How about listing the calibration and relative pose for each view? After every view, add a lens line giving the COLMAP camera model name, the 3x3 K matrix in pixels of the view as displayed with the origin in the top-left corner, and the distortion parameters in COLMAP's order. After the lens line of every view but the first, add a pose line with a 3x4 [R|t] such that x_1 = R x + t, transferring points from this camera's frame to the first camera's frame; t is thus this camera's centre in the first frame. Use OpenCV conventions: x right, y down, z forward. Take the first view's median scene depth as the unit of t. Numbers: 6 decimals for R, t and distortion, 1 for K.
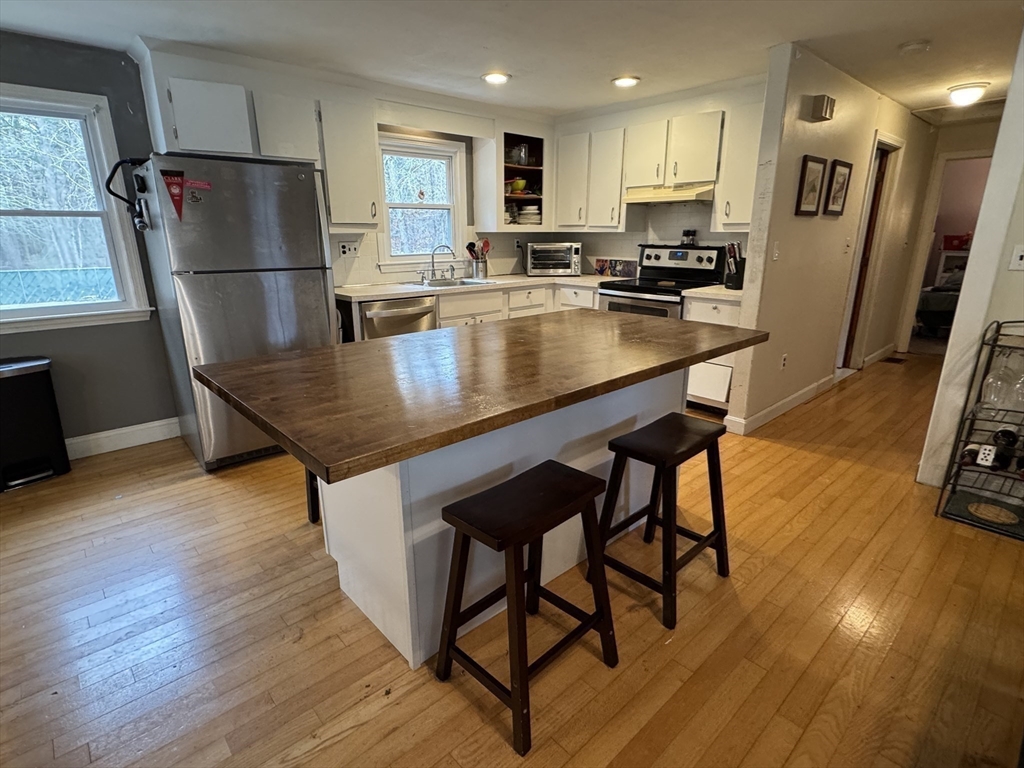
lens RADIAL K [[529.7, 0, 509.4], [0, 529.7, 378.9], [0, 0, 1]] dist [-0.007750, -0.000605]
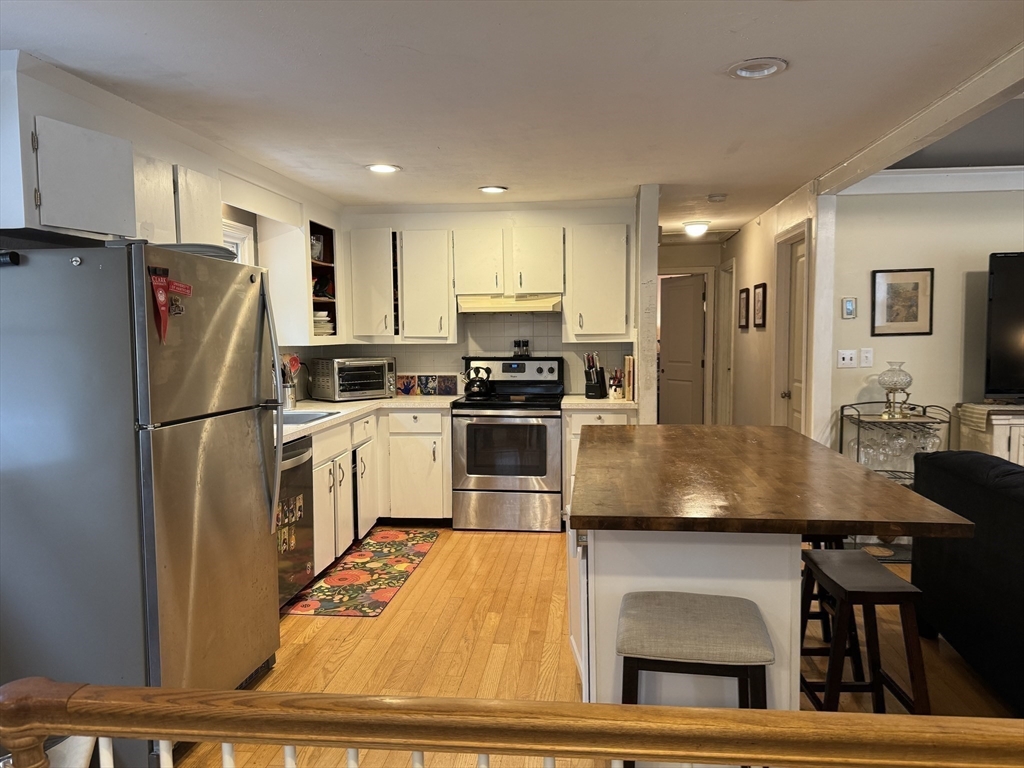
lens RADIAL K [[764.8, 0, 514.1], [0, 764.8, 389.4], [0, 0, 1]] dist [0.108041, 0.000942]
pose [[0.741104, -0.057476, 0.668925, -0.565405], [0.186841, 0.974627, -0.123259, -0.033421], [-0.644868, 0.216331, 0.733039, 0.039585]]
